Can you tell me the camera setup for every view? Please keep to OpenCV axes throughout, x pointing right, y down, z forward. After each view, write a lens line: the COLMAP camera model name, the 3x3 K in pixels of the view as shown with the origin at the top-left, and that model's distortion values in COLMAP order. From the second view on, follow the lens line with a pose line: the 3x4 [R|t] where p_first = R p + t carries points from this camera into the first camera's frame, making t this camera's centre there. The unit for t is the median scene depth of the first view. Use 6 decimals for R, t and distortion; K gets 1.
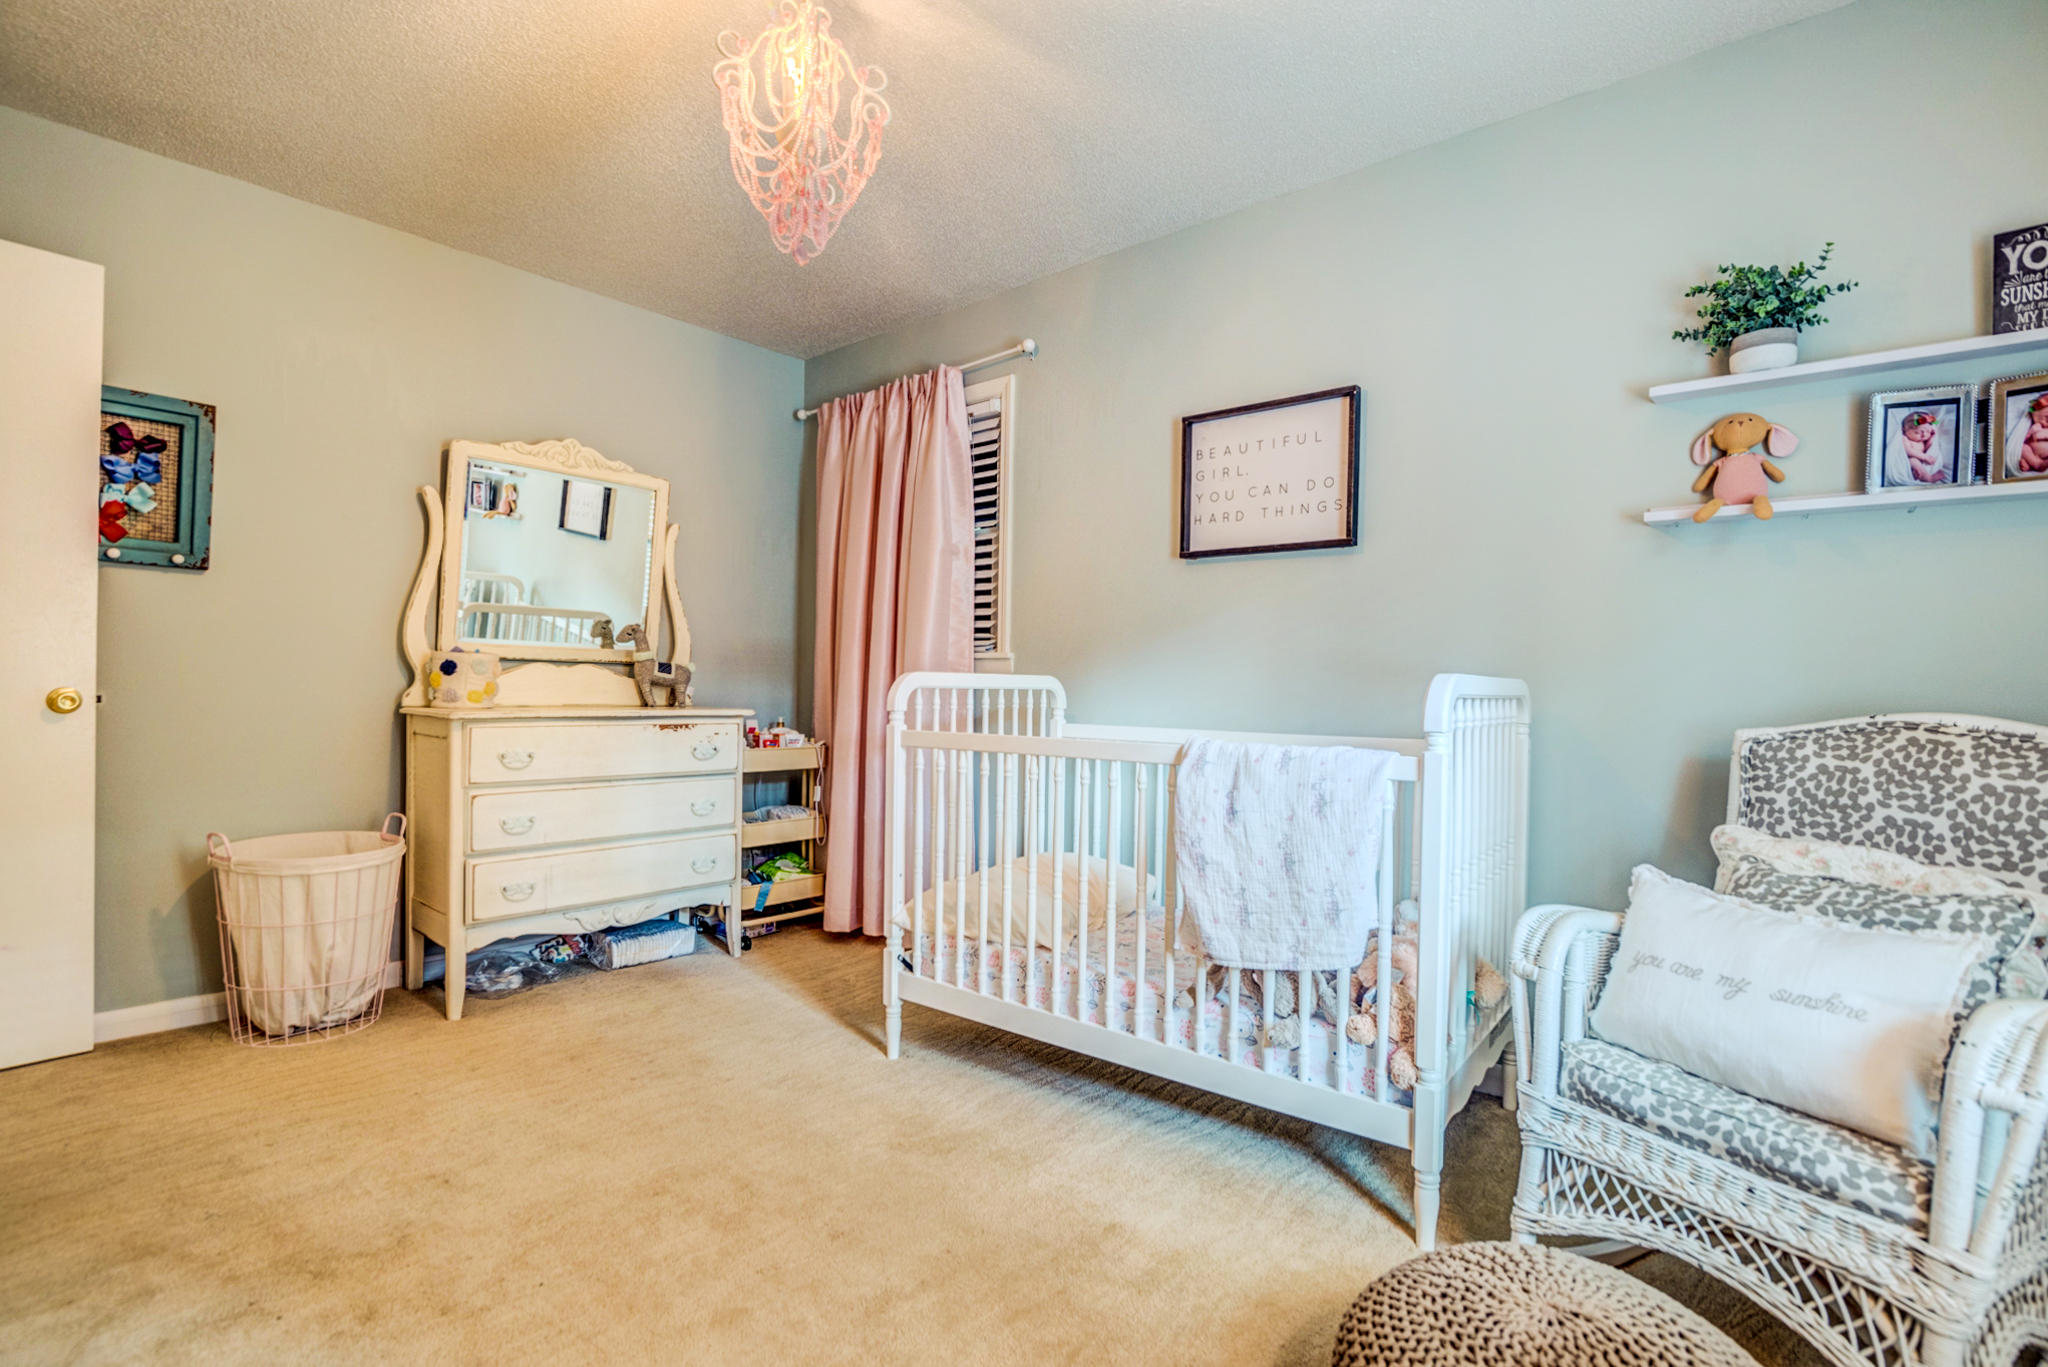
lens RADIAL K [[950.8, 0, 1026.2], [0, 950.8, 694.0], [0, 0, 1]] dist [-0.022208, 0.002525]
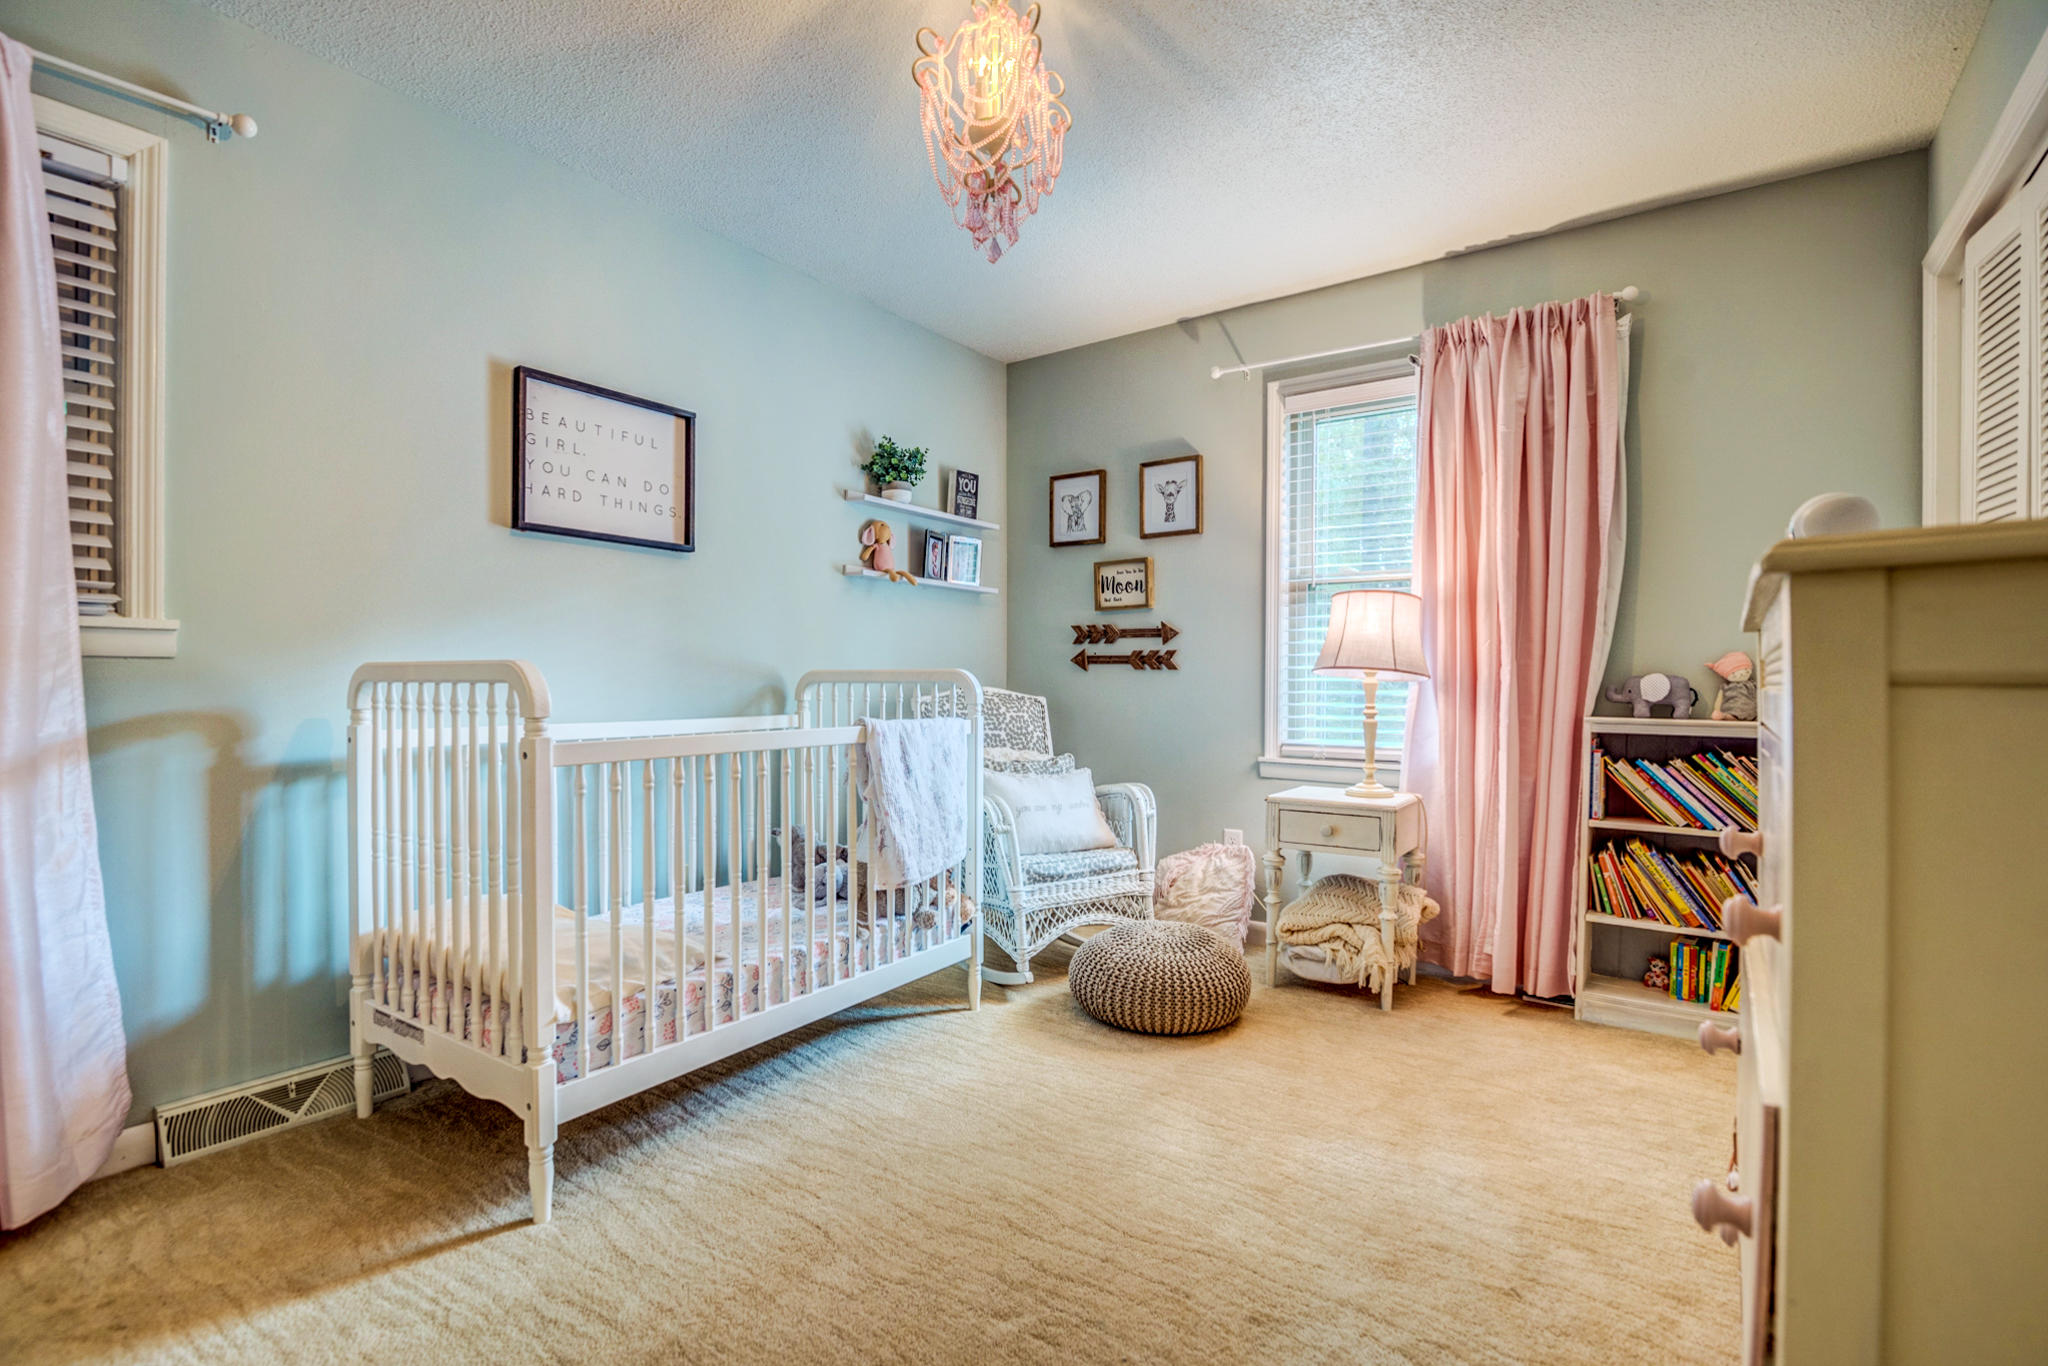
lens RADIAL K [[950.8, 0, 1026.4], [0, 950.8, 681.8], [0, 0, 1]] dist [-0.022208, 0.002525]
pose [[-0.087082, -0.013856, 0.996105, -0.828545], [0.003696, 0.999892, 0.014231, -0.015152], [-0.996194, 0.004921, -0.087022, 0.691162]]
